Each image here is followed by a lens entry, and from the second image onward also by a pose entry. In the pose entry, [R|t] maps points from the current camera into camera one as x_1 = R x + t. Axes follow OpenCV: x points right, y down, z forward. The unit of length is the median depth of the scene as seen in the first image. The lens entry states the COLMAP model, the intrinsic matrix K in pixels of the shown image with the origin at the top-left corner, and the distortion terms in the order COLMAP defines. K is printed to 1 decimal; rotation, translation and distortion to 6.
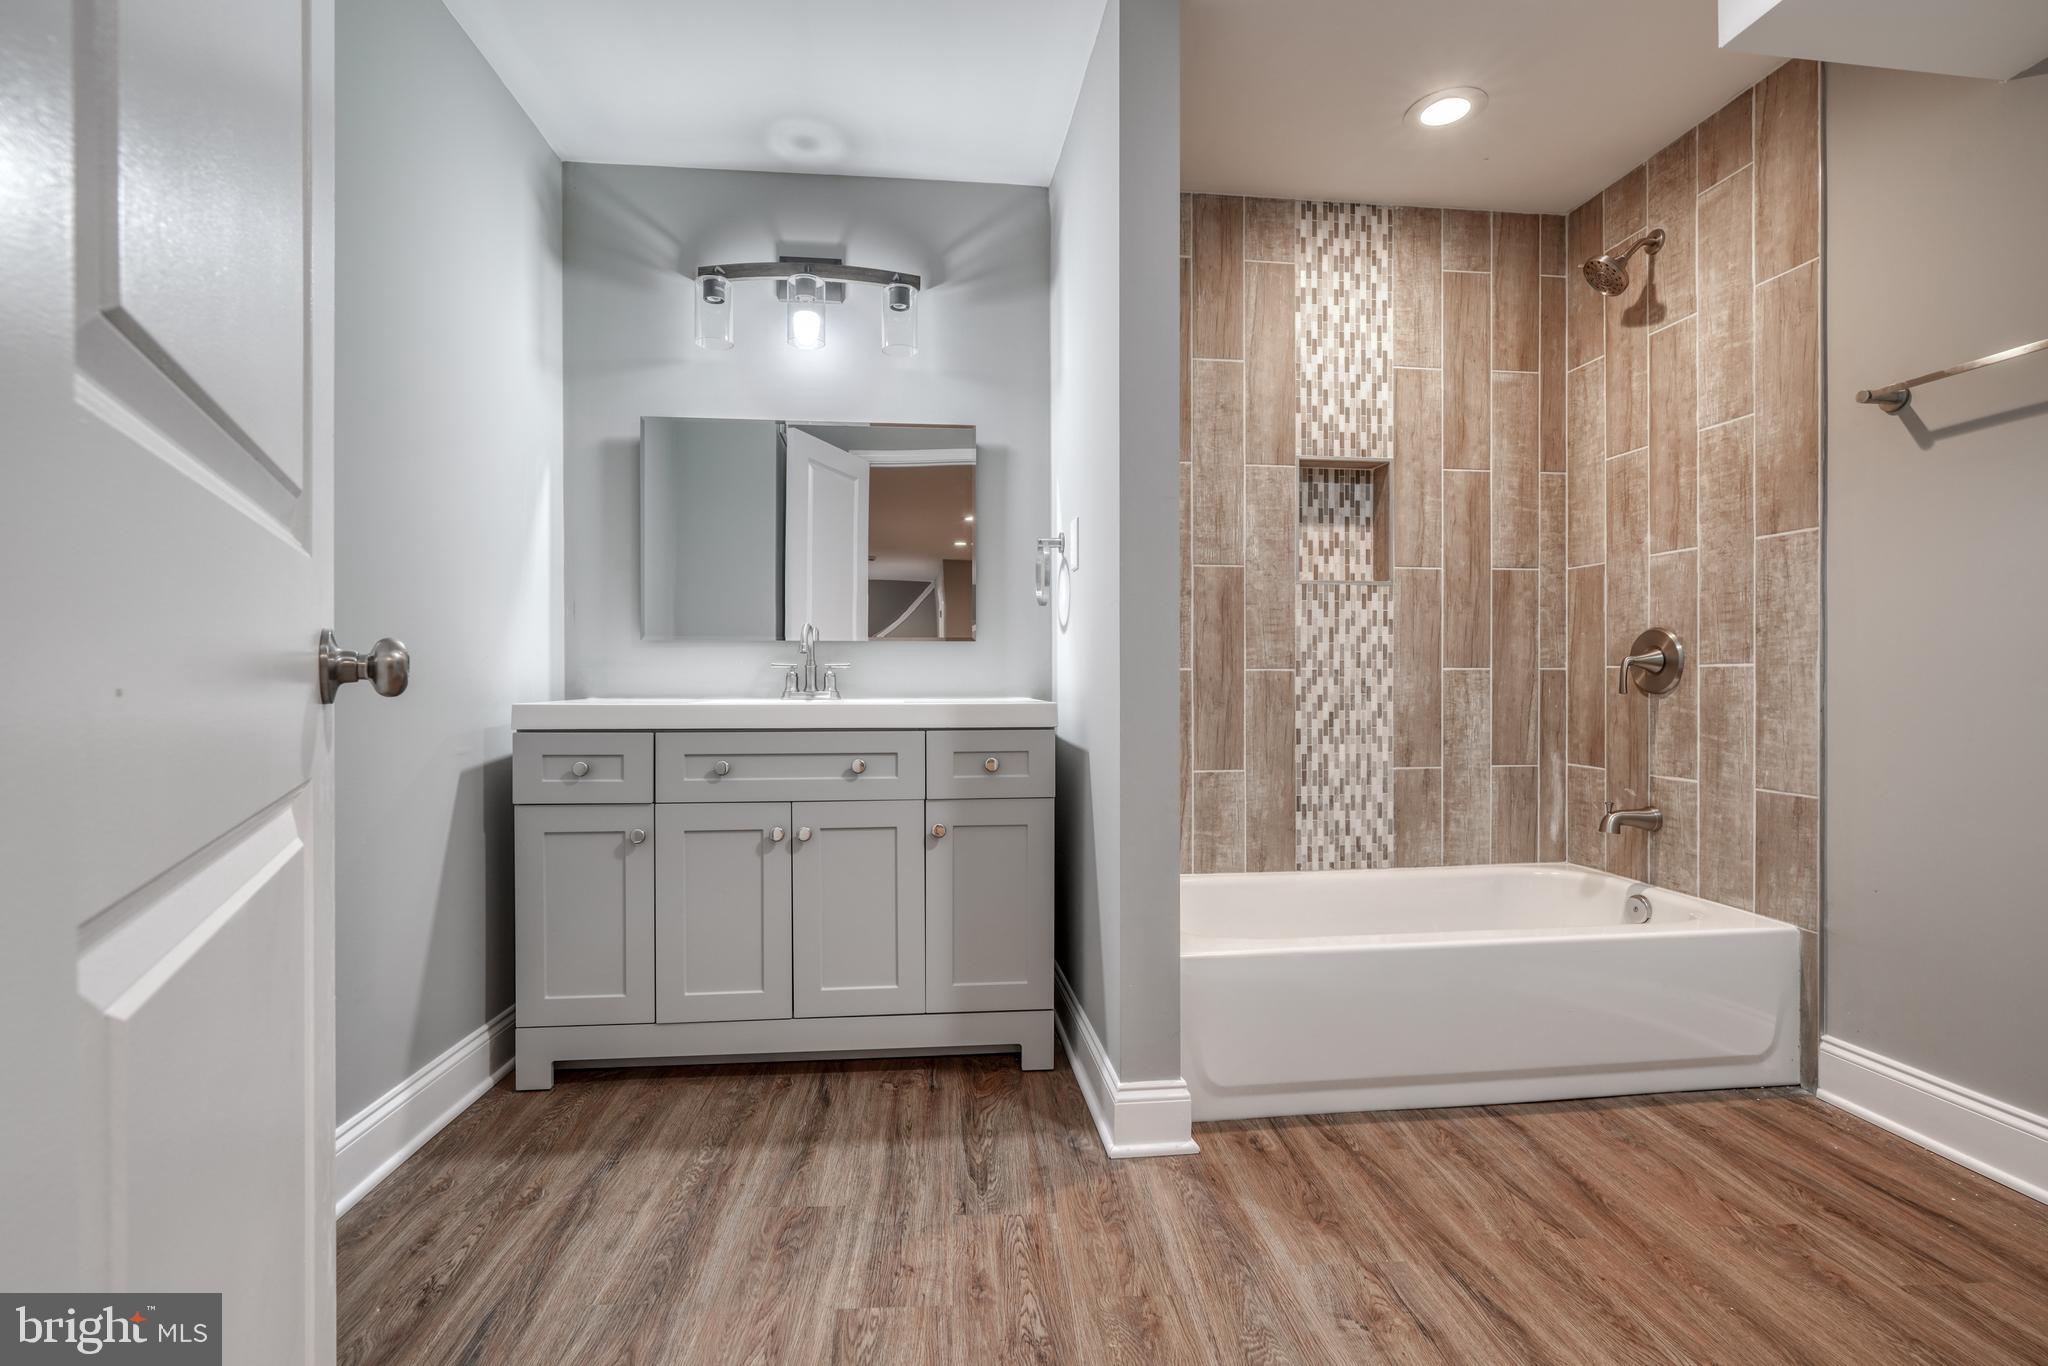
lens RADIAL K [[899.9, 0, 1015.2], [0, 899.9, 676.2], [0, 0, 1]] dist [-0.014987, 0.007367]
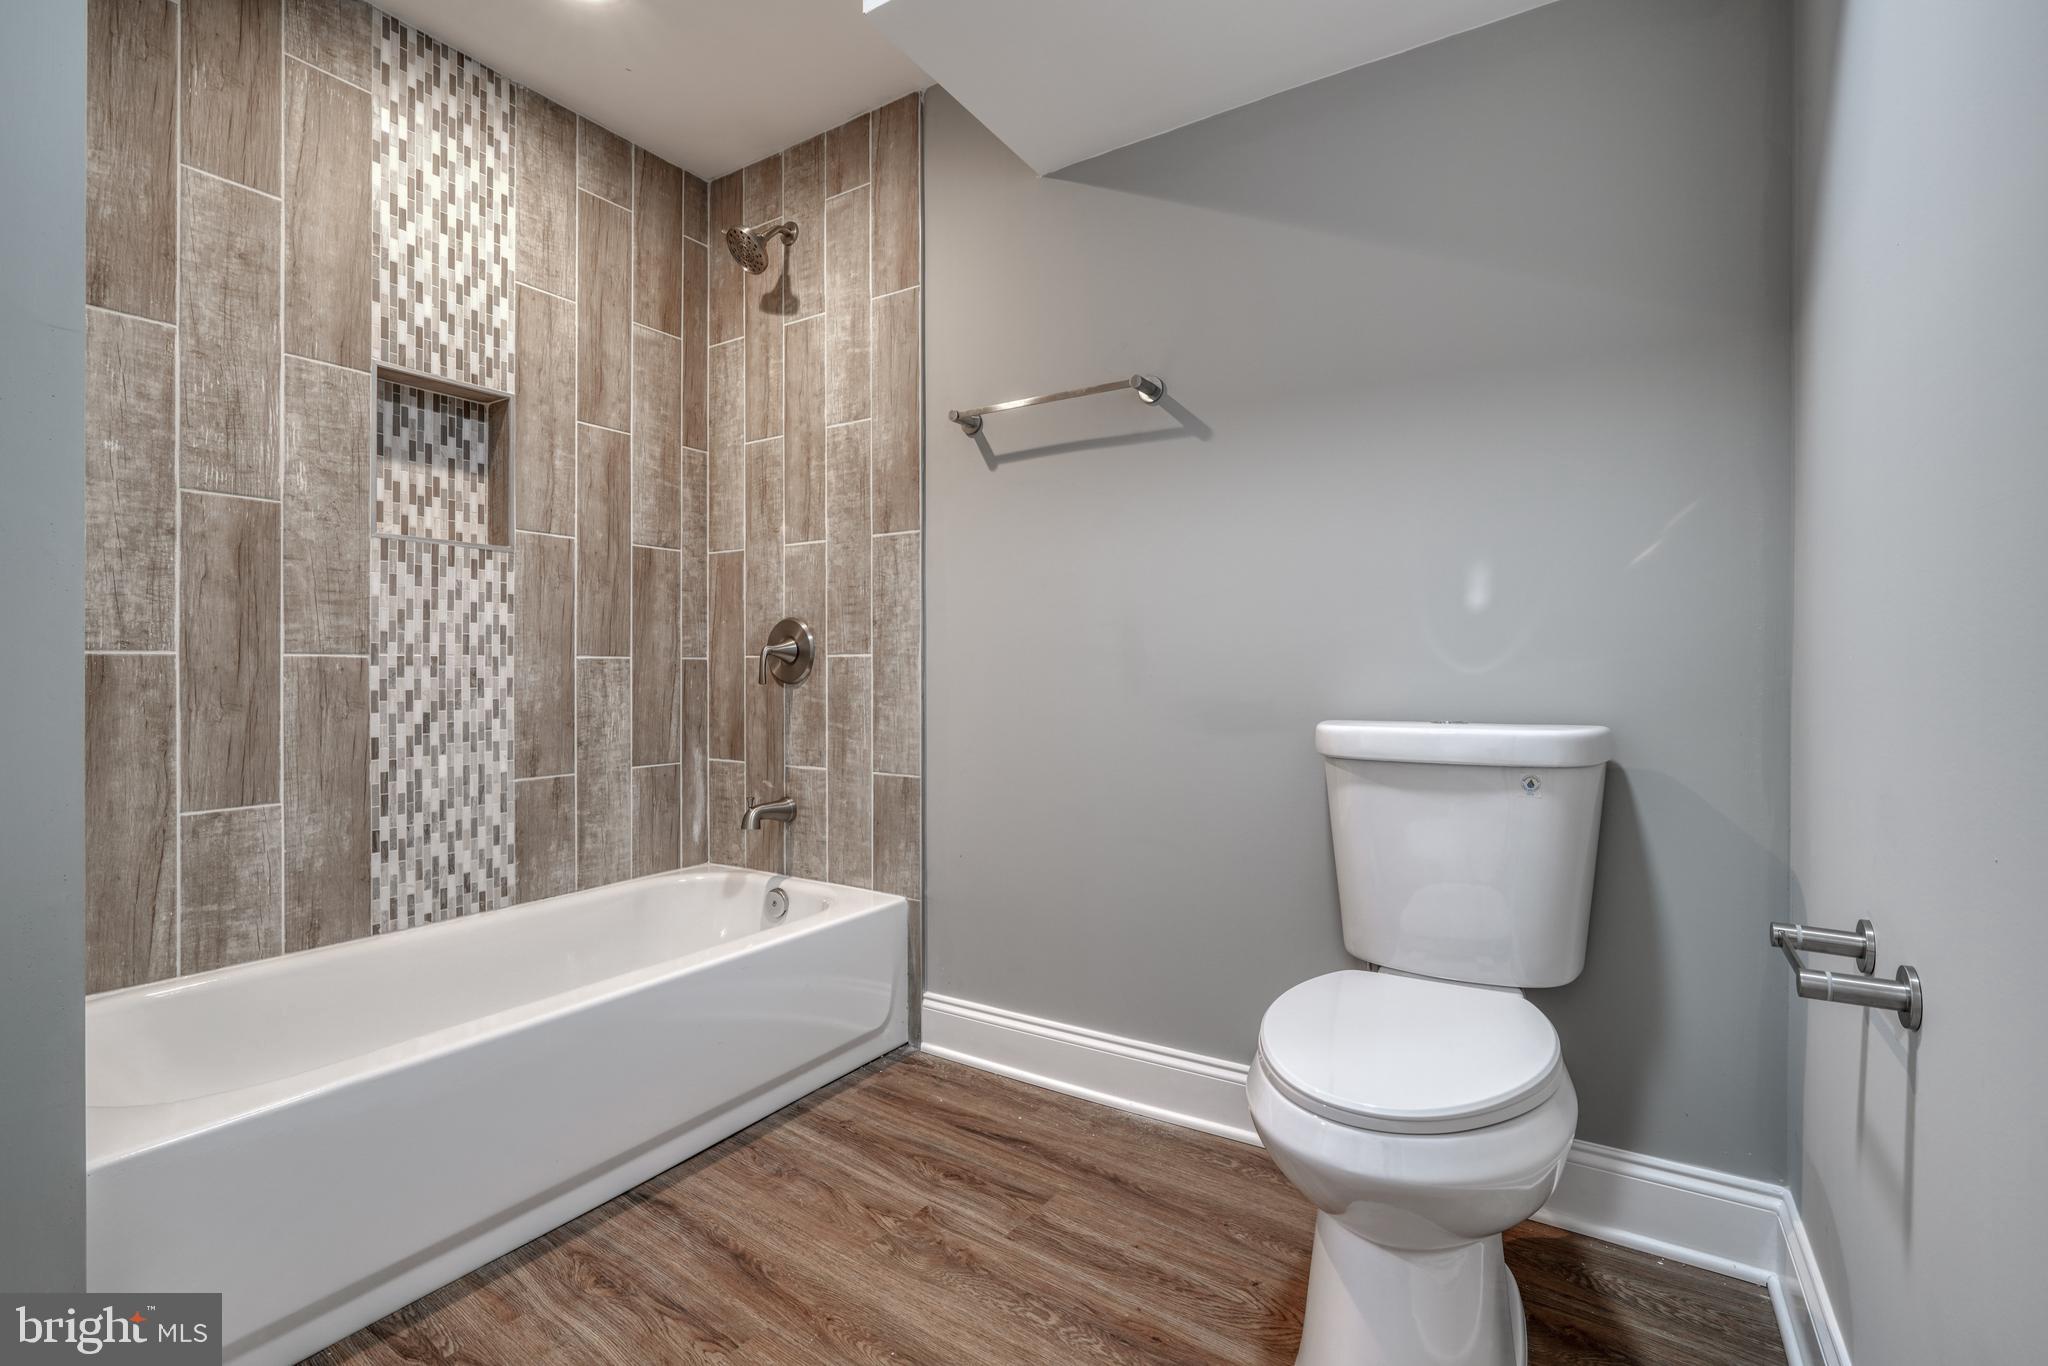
lens RADIAL K [[899.9, 0, 1015.2], [0, 899.9, 676.2], [0, 0, 1]] dist [-0.014987, 0.007367]
pose [[0.625037, -0.004319, 0.780583, 0.077670], [-0.001533, 0.999976, 0.006760, 0.003453], [-0.780593, -0.005422, 0.625016, 0.153508]]
